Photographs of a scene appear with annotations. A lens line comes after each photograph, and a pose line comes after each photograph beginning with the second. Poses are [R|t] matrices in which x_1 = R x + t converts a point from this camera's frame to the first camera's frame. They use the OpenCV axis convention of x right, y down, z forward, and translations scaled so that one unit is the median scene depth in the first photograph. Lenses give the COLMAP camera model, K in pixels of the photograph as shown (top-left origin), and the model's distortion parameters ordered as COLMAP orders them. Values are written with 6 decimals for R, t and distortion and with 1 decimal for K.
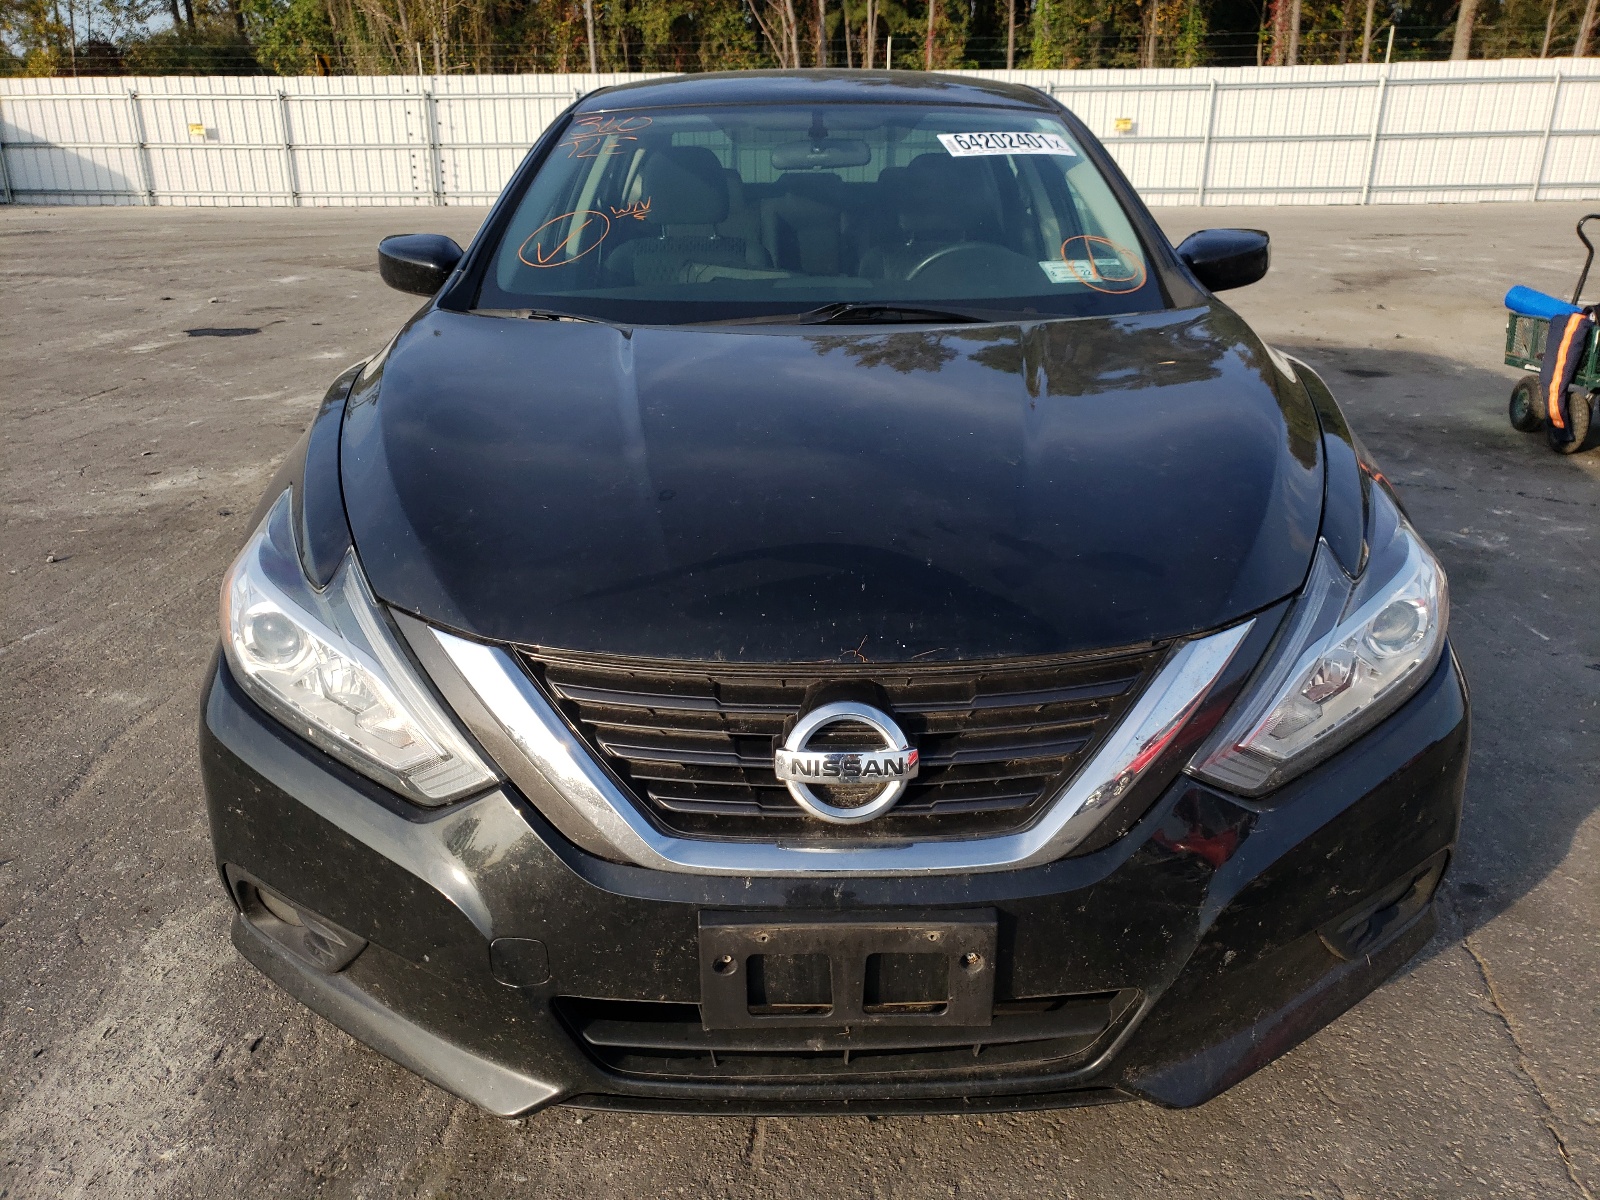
lens RADIAL K [[1247.0, 0, 811.4], [0, 1247.0, 610.4], [0, 0, 1]] dist [0.012934, 0.007031]
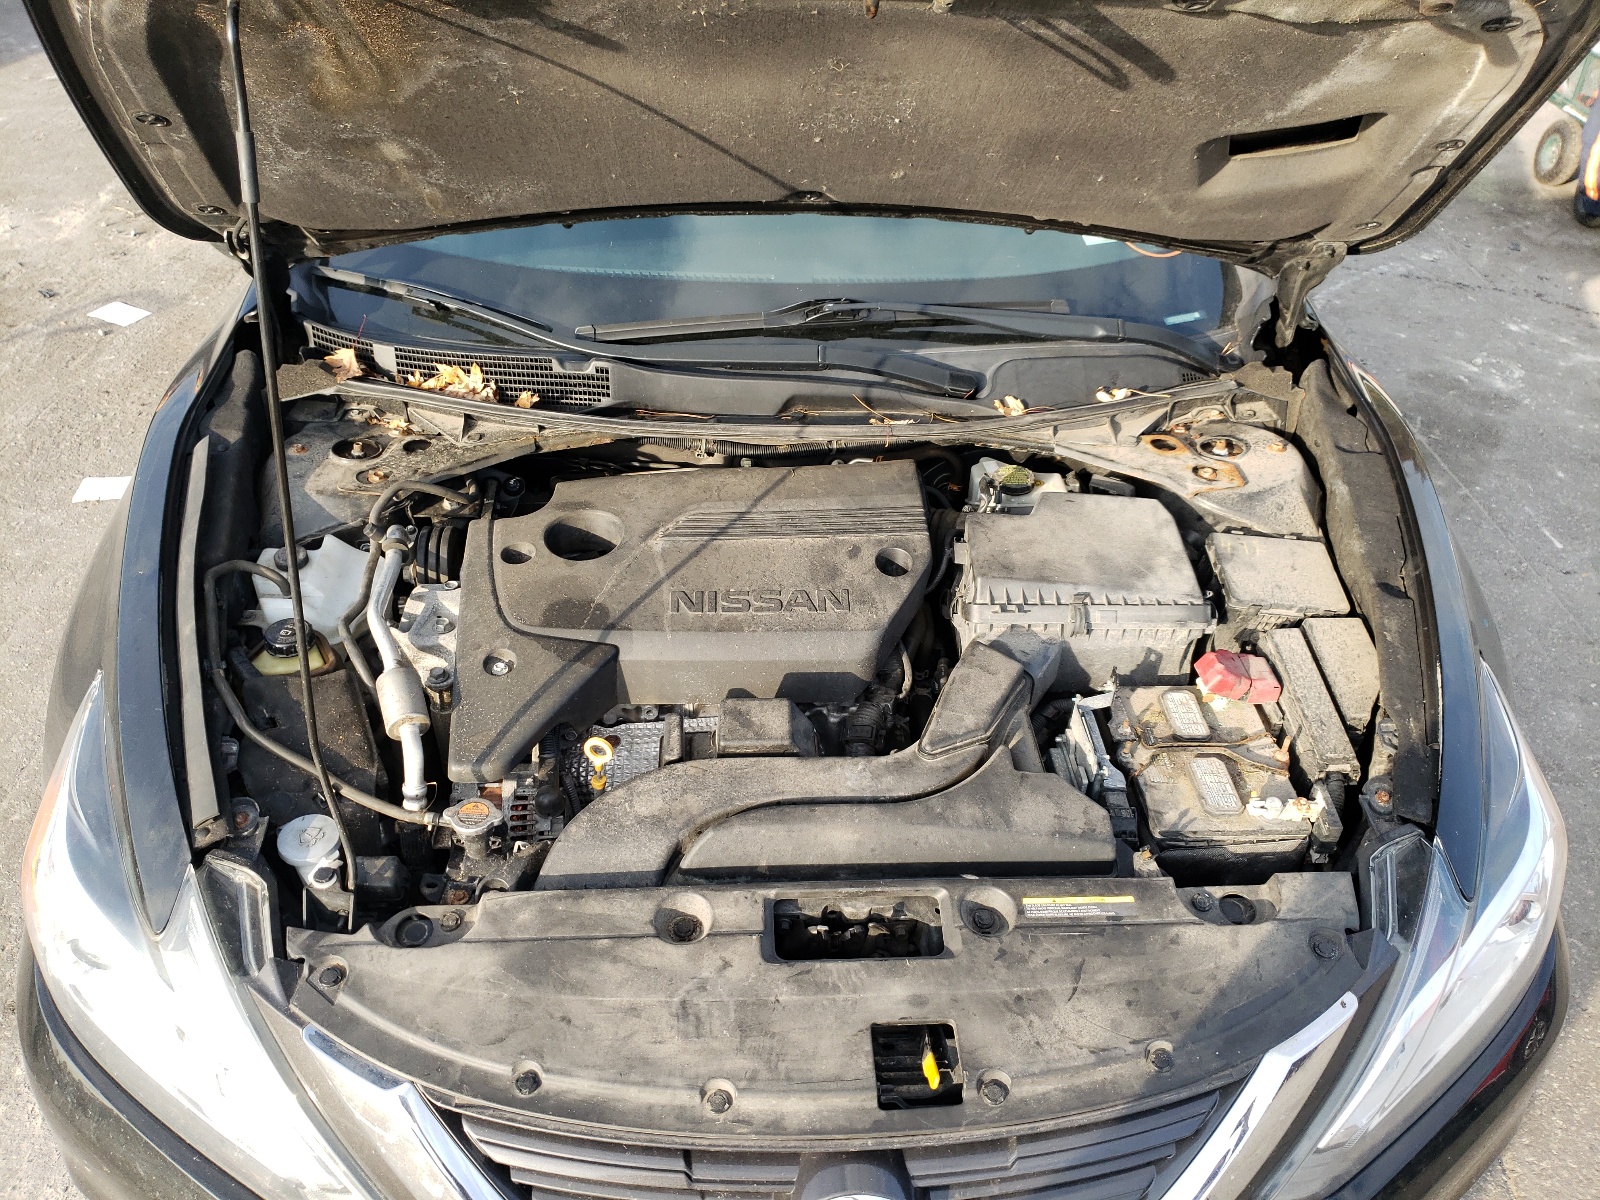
lens RADIAL K [[1247.0, 0, 793.8], [0, 1247.0, 597.7], [0, 0, 1]] dist [0.012934, 0.007031]
pose [[0.998378, 0.004083, 0.056784, -0.023329], [-0.021585, 0.950101, 0.311194, -0.218610], [-0.052680, -0.311915, 0.948649, 0.153300]]
